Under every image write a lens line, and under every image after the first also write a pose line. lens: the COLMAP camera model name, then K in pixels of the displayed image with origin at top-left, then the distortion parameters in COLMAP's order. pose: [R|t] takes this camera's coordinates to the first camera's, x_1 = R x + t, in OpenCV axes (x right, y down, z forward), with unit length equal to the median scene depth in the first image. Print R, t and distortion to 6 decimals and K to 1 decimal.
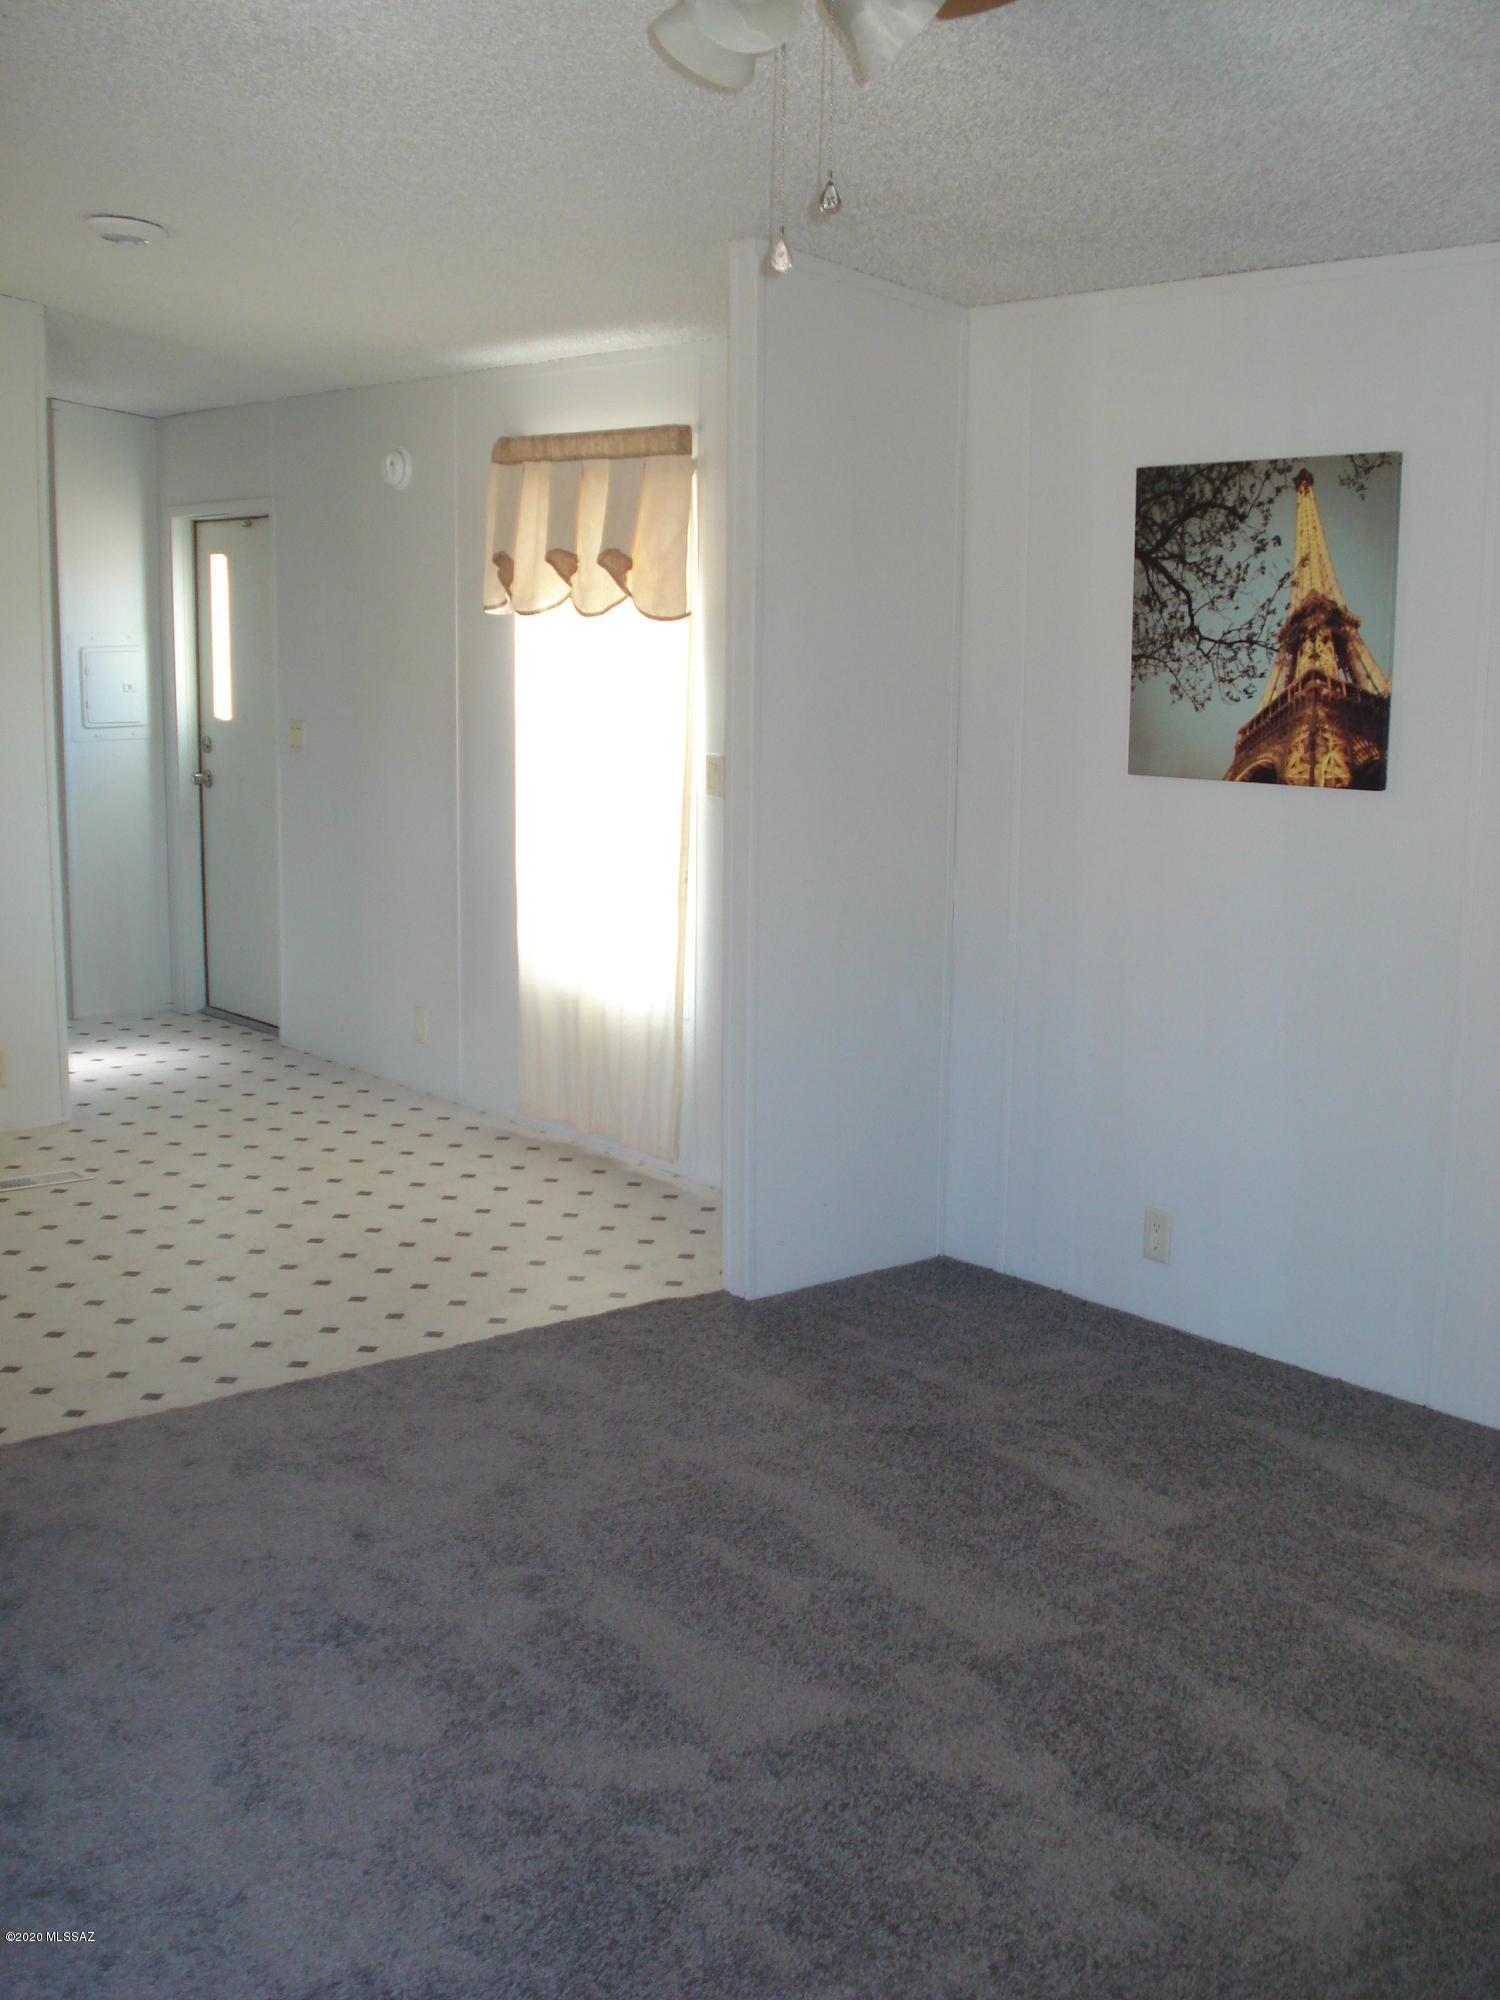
lens RADIAL K [[2360.2, 0, 749.7], [0, 2360.2, 998.9], [0, 0, 1]] dist [0.003717, 0.000000]
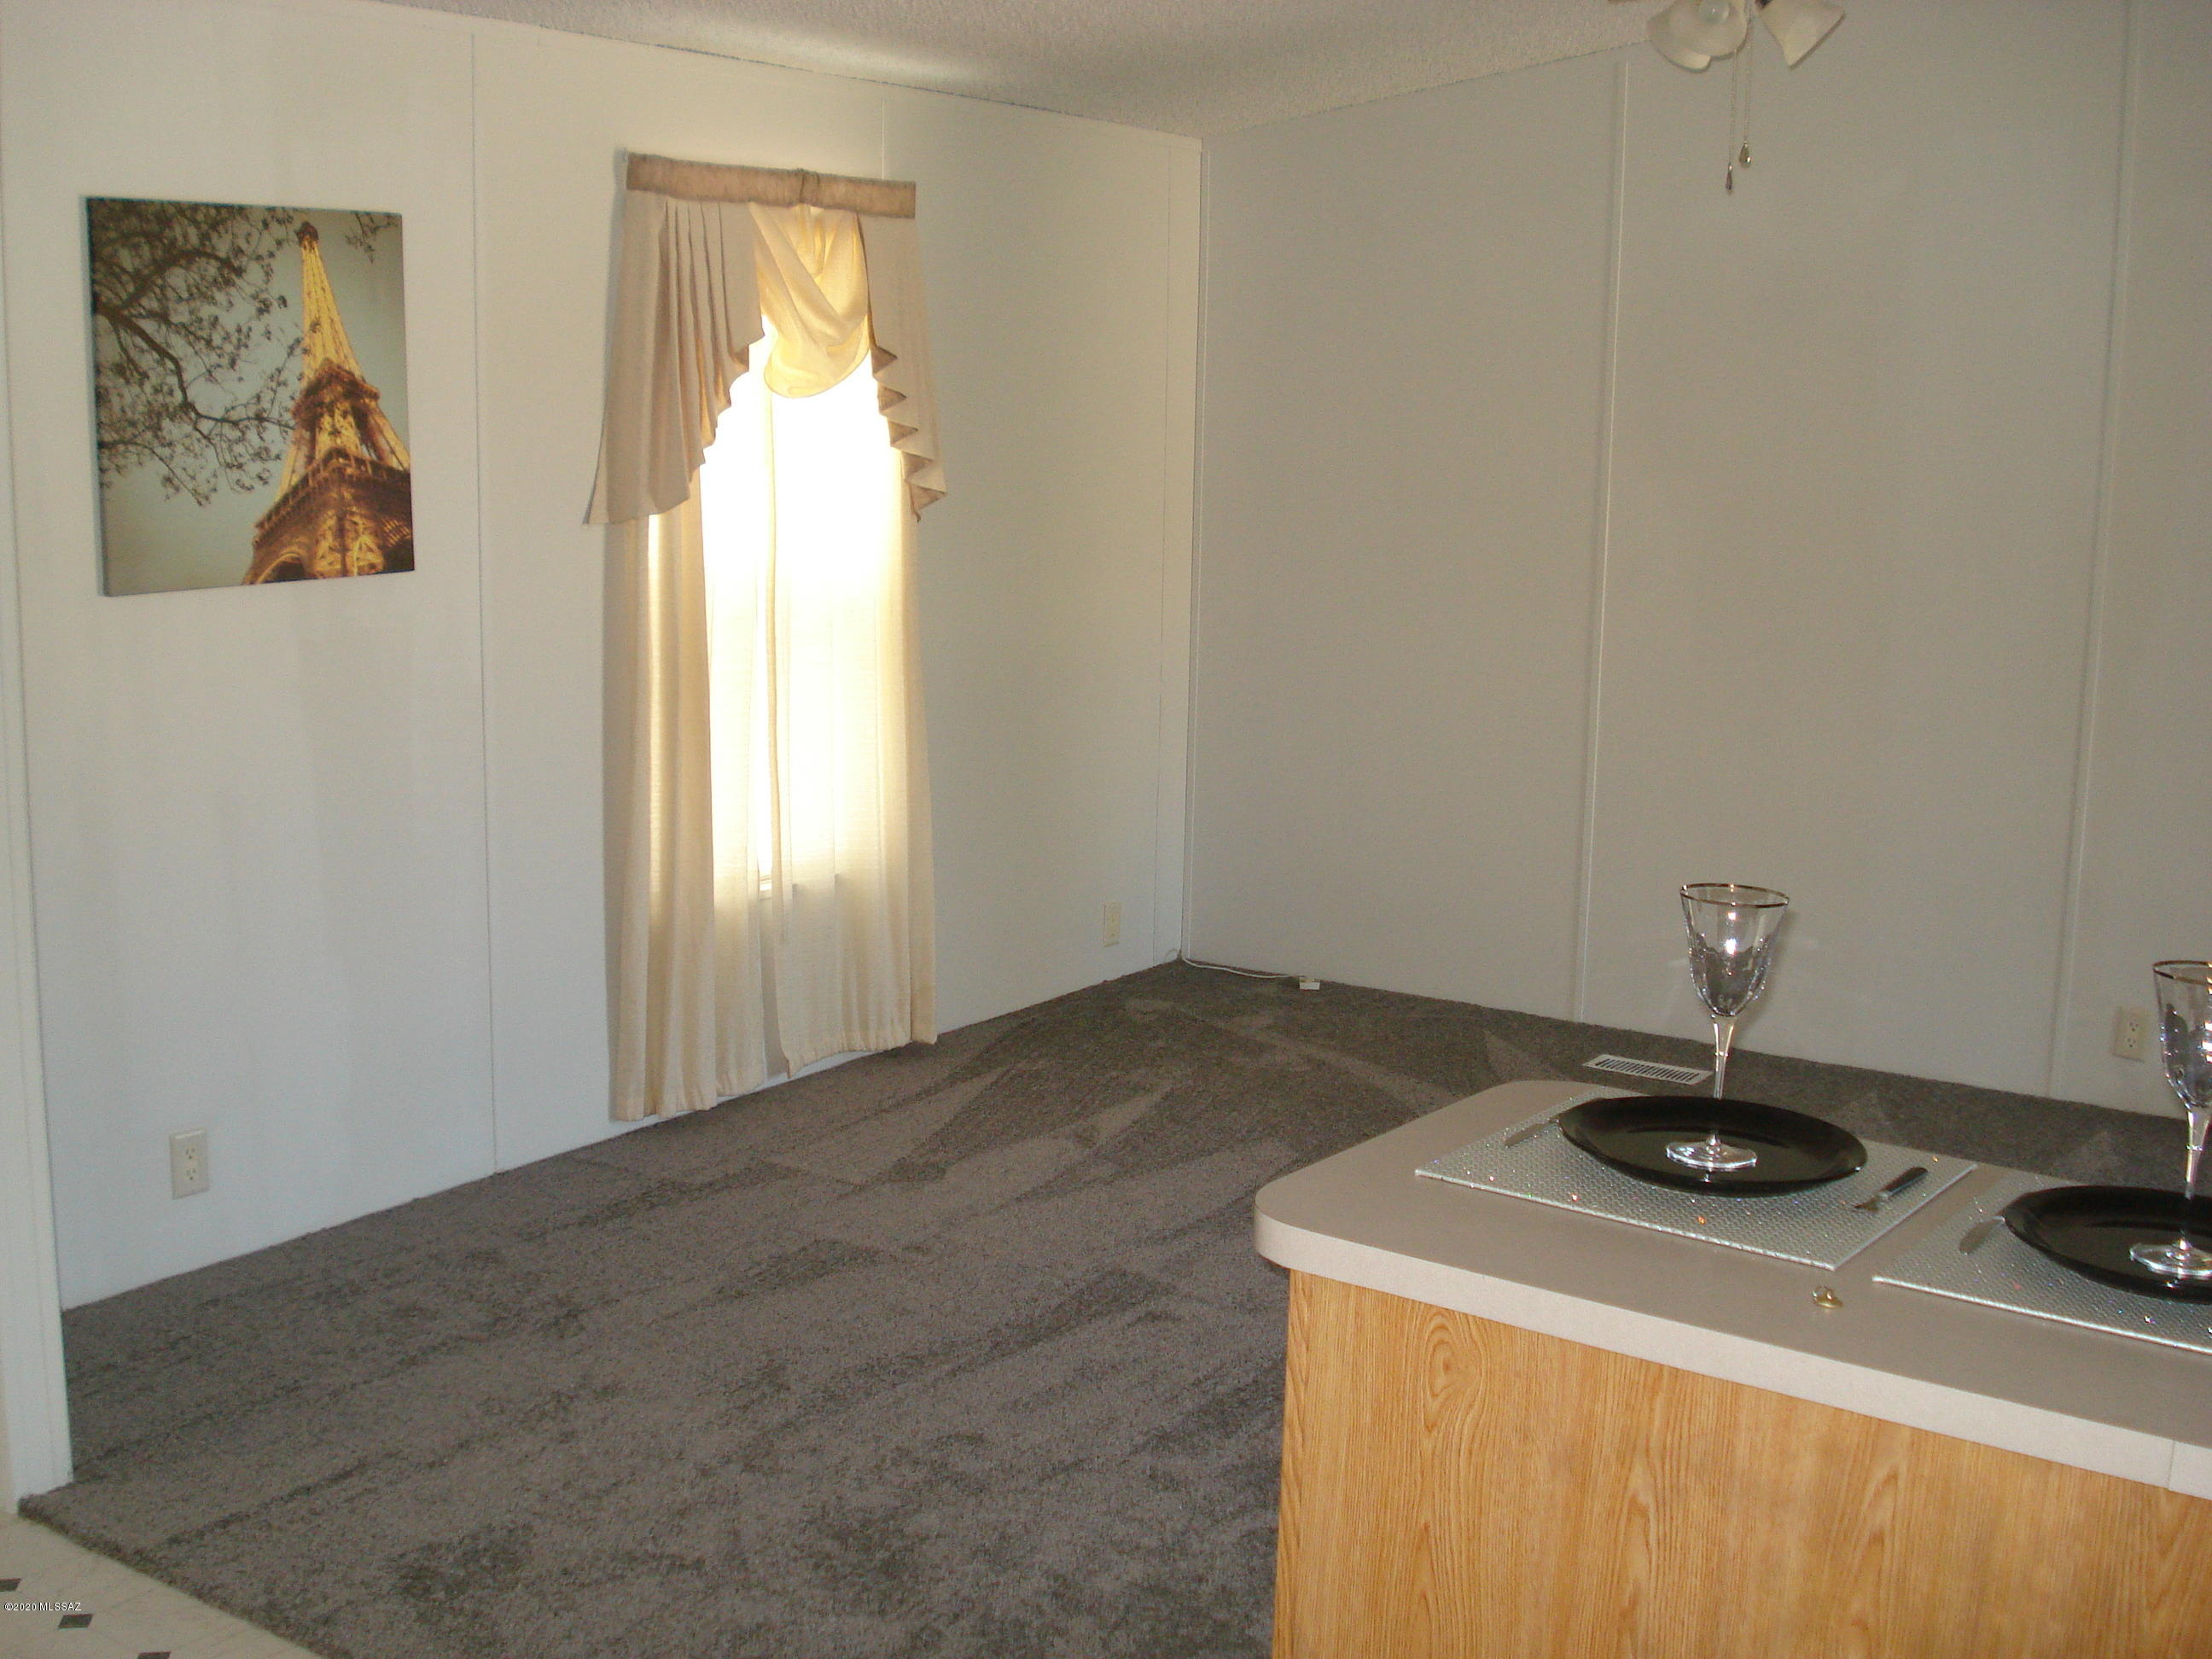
lens RADIAL K [[2610.4, 0, 1105.3], [0, 2610.4, 830.3], [0, 0, 1]] dist [0.003717, 0.000000]
pose [[-0.259105, -0.181649, 0.948614, -0.787312], [0.144856, 0.963738, 0.224111, -0.175083], [-0.954925, 0.195480, -0.223396, 0.947669]]
